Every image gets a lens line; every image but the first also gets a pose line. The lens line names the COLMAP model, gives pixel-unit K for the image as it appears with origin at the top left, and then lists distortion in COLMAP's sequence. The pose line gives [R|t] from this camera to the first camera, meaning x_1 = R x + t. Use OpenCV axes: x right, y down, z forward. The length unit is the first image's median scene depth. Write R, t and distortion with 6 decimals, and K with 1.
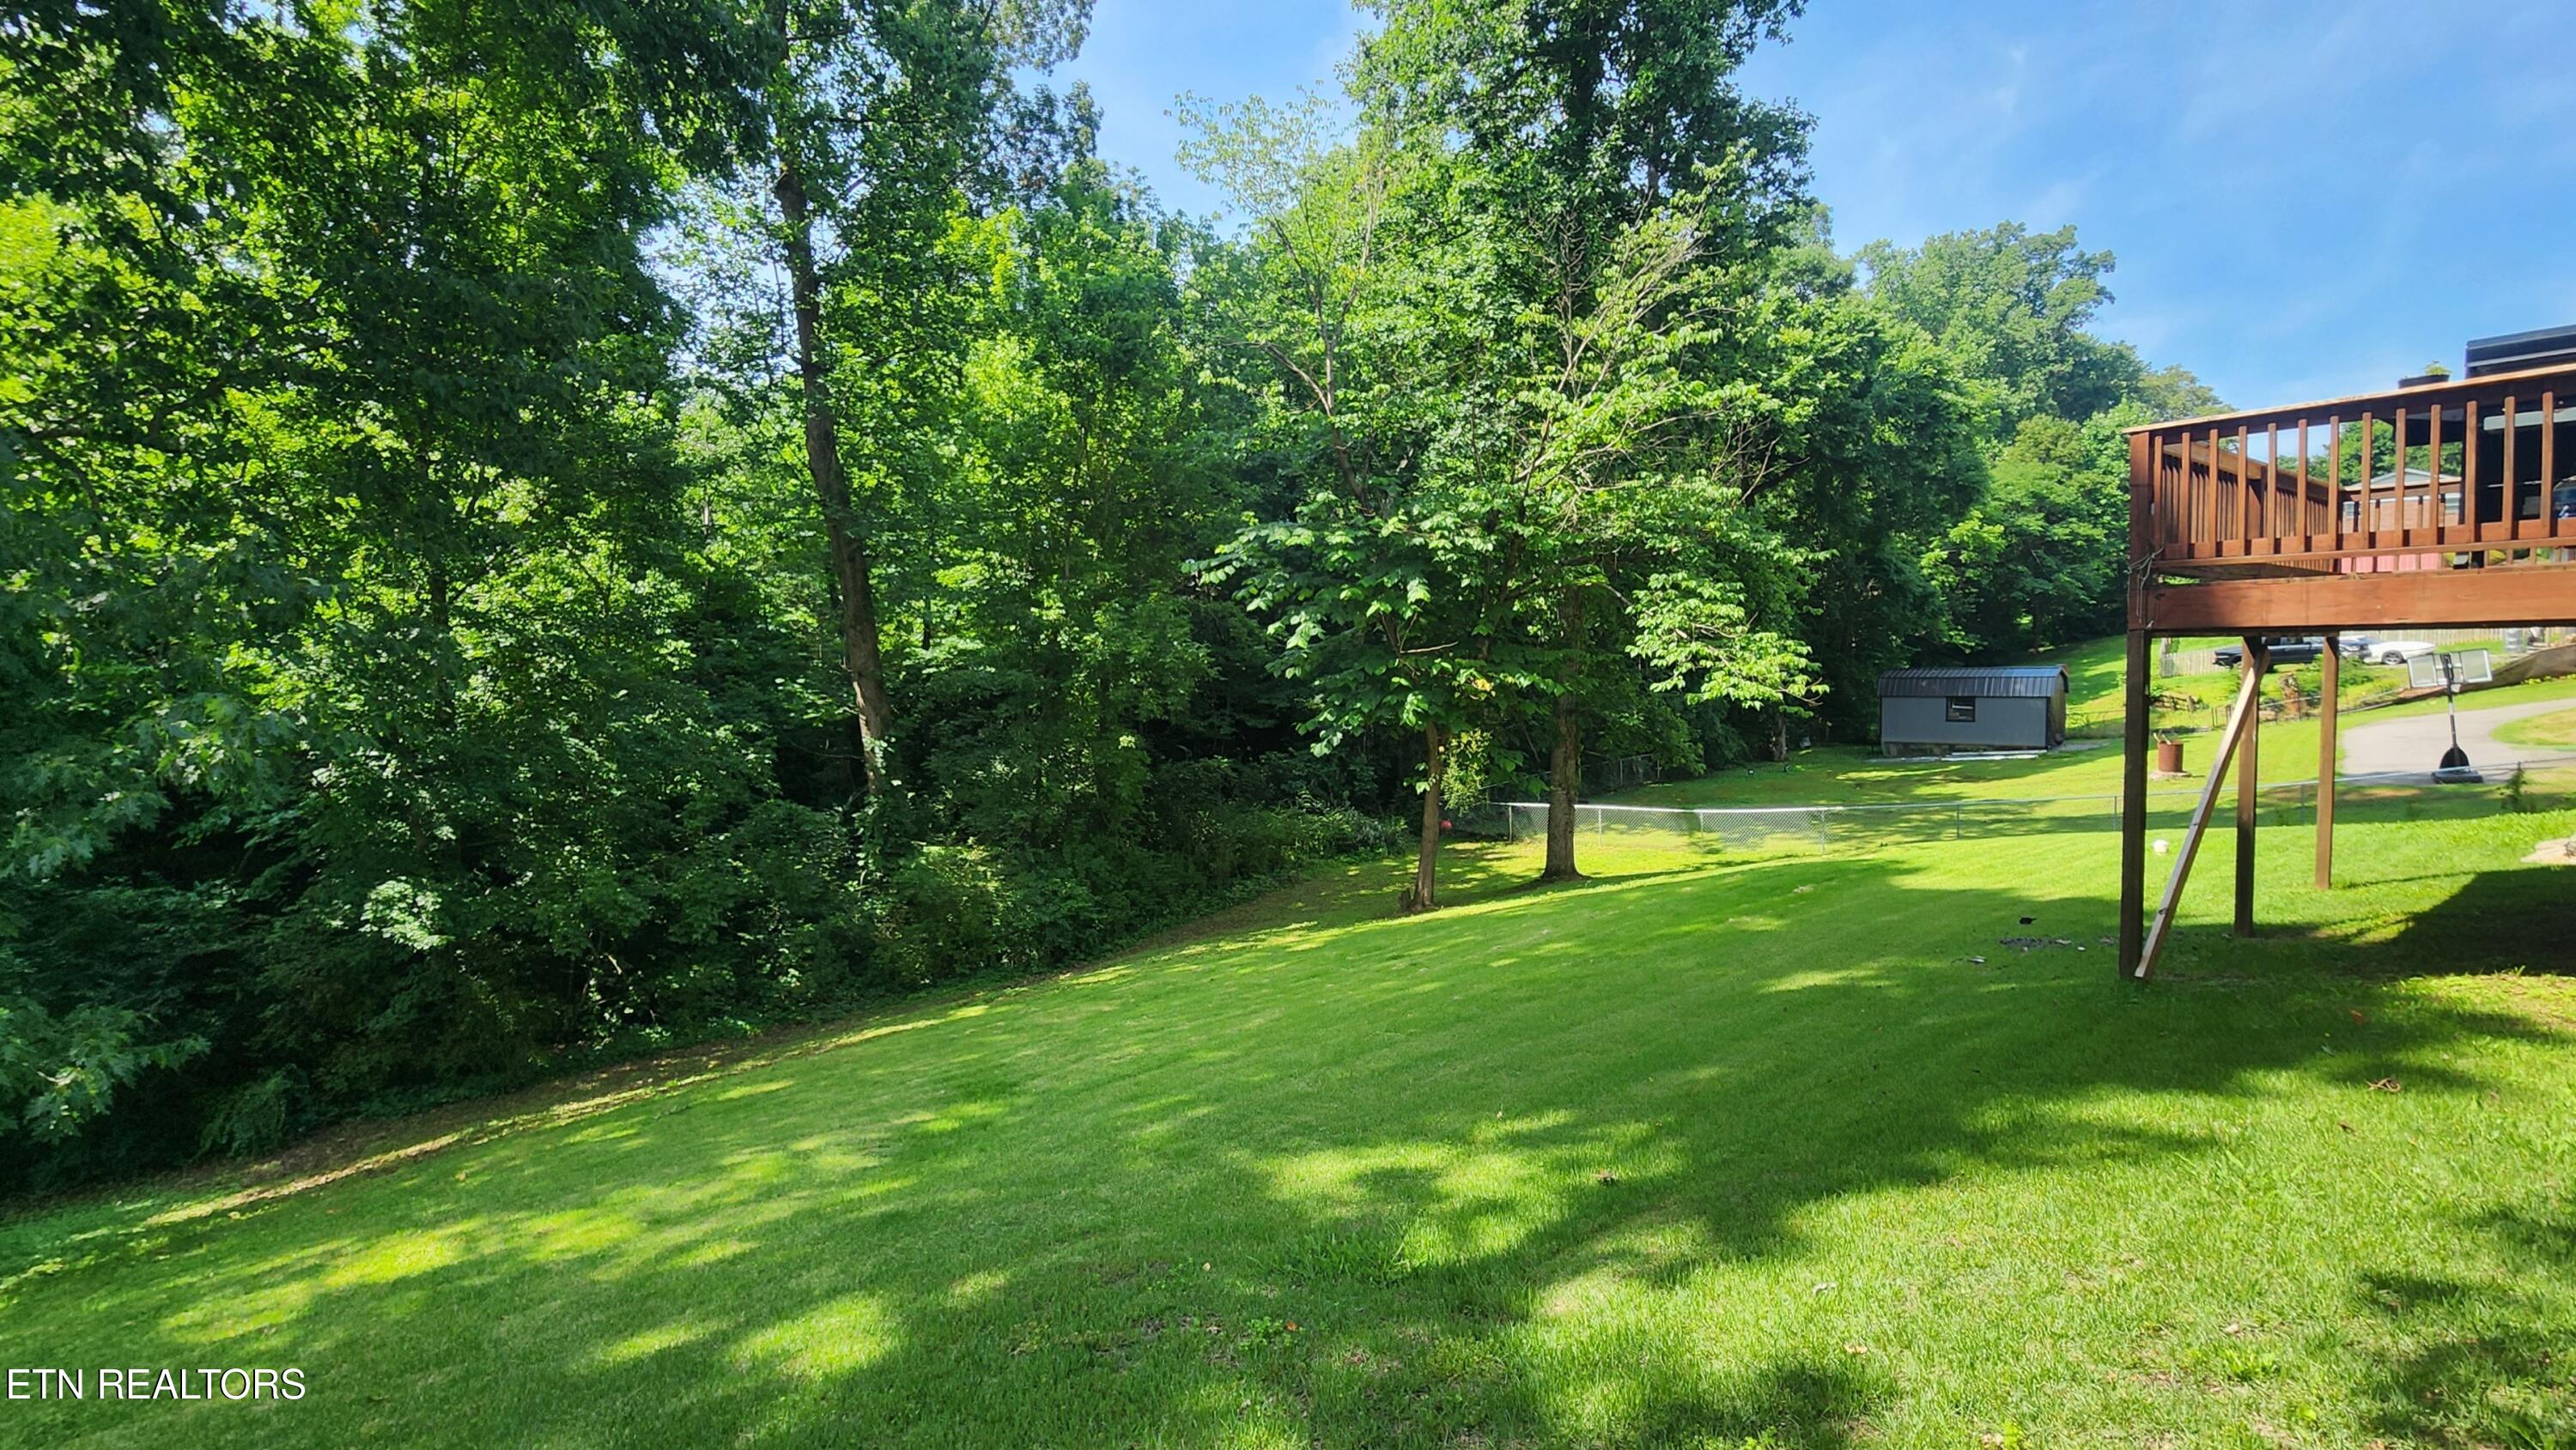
lens RADIAL K [[1101.1, 0, 1283.3], [0, 1101.1, 734.6], [0, 0, 1]] dist [-0.000311, -0.000286]
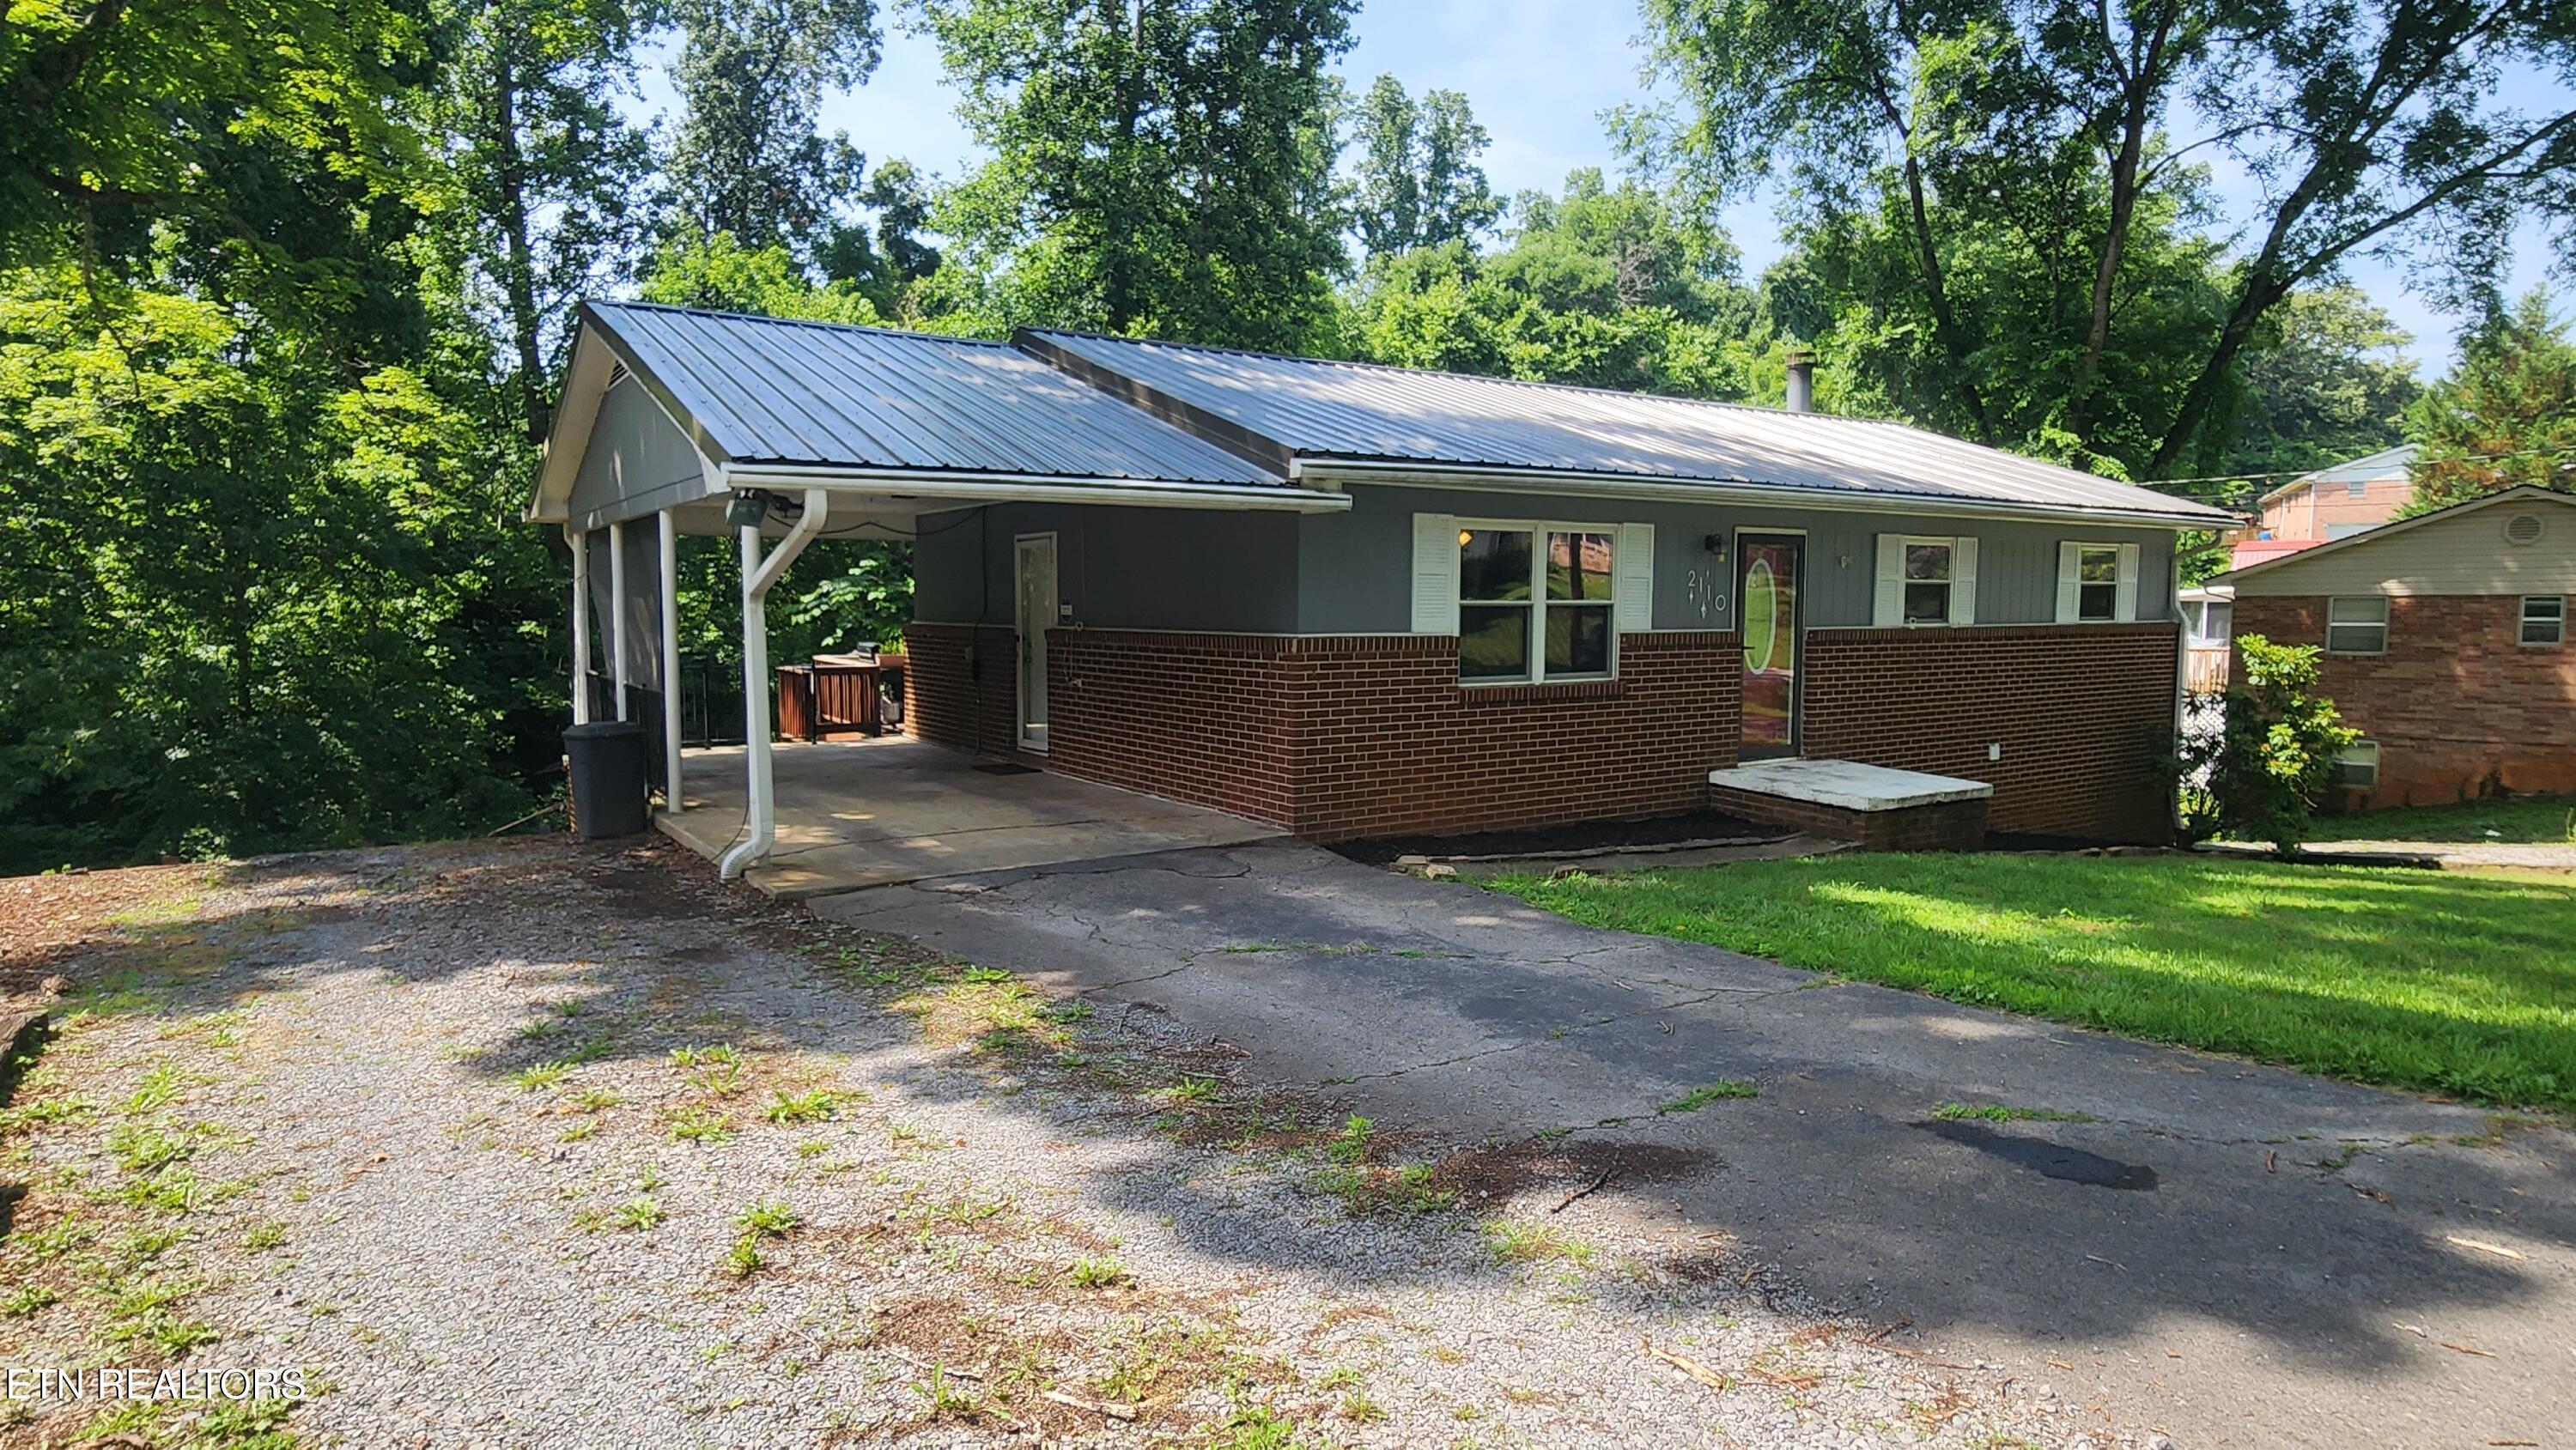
lens RADIAL K [[1313.7, 0, 1253.1], [0, 1313.7, 725.8], [0, 0, 1]] dist [0.001000, -0.000113]
pose [[0.997453, 0.026414, -0.066261, 0.473362], [-0.024574, 0.999294, 0.028418, -0.057669], [0.066965, -0.026718, 0.997398, -0.439212]]
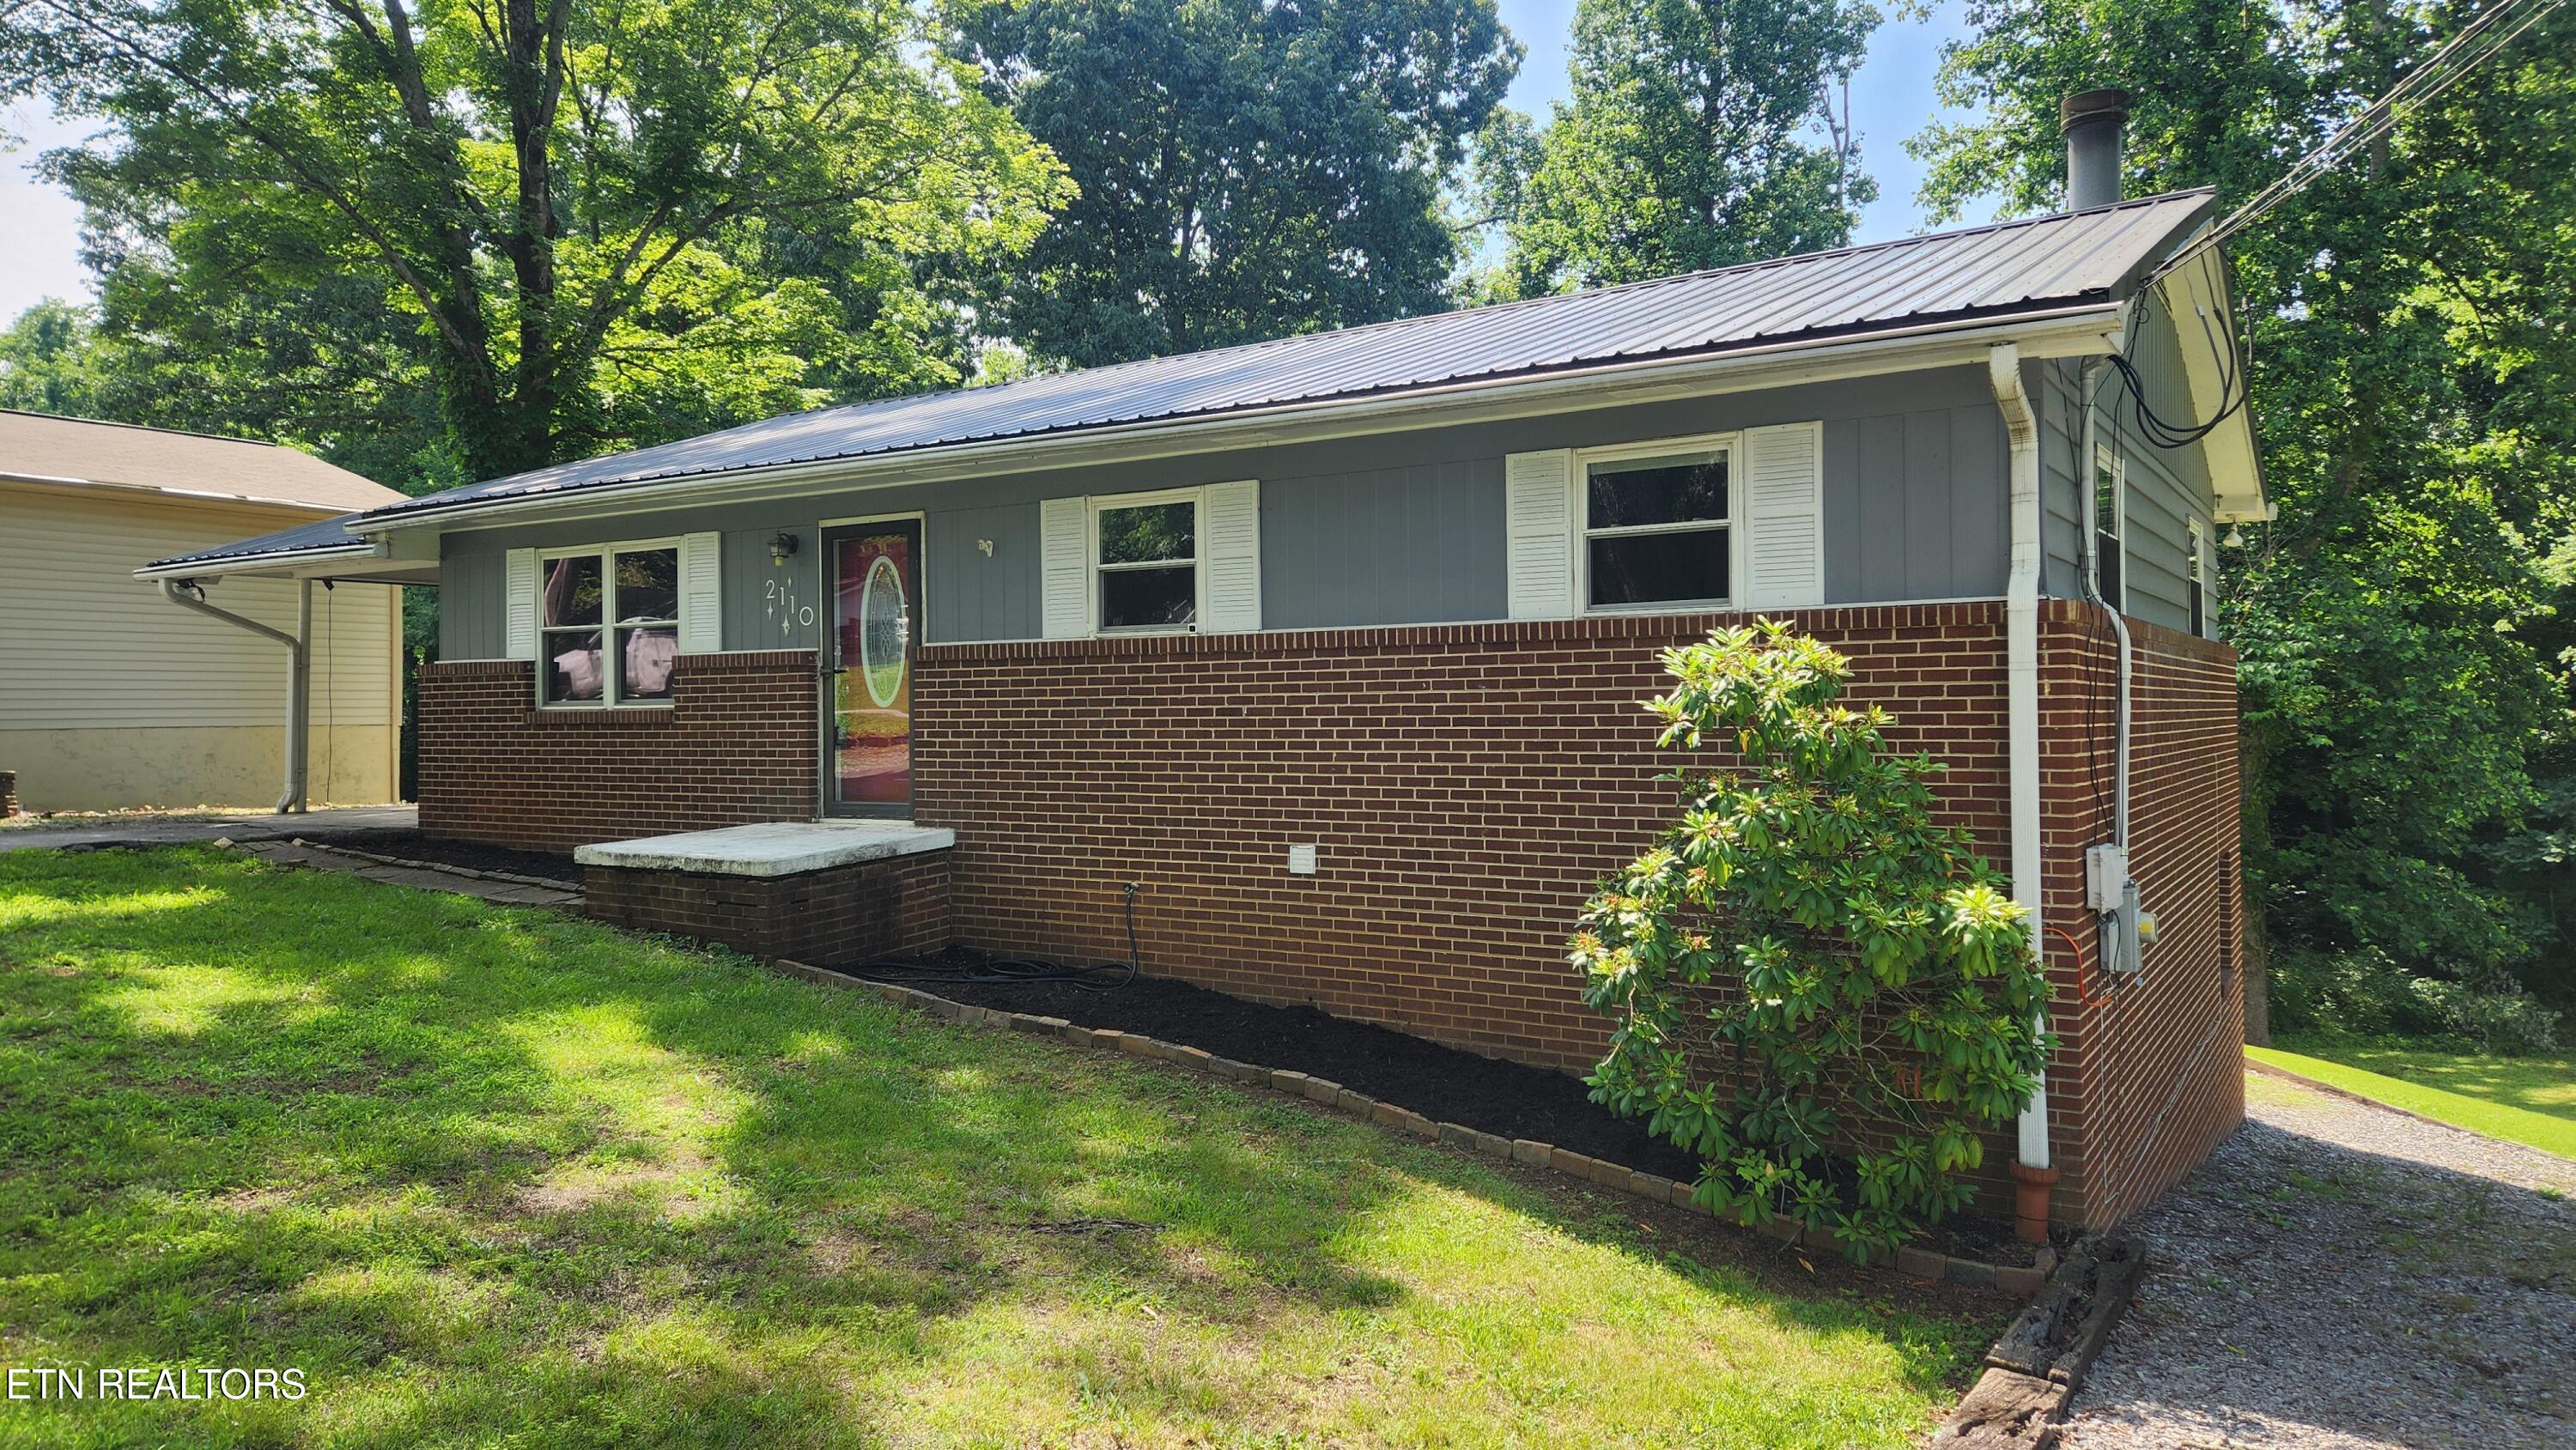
lens RADIAL K [[2332.9, 0, 1288.0], [0, 2332.9, 725.0], [0, 0, 1]] dist [0.009861, 0.003980]
pose [[0.250768, 0.054479, -0.966513, 1.059565], [-0.025035, 0.998446, 0.049783, -0.086307], [0.967723, 0.011713, 0.251742, -0.122230]]
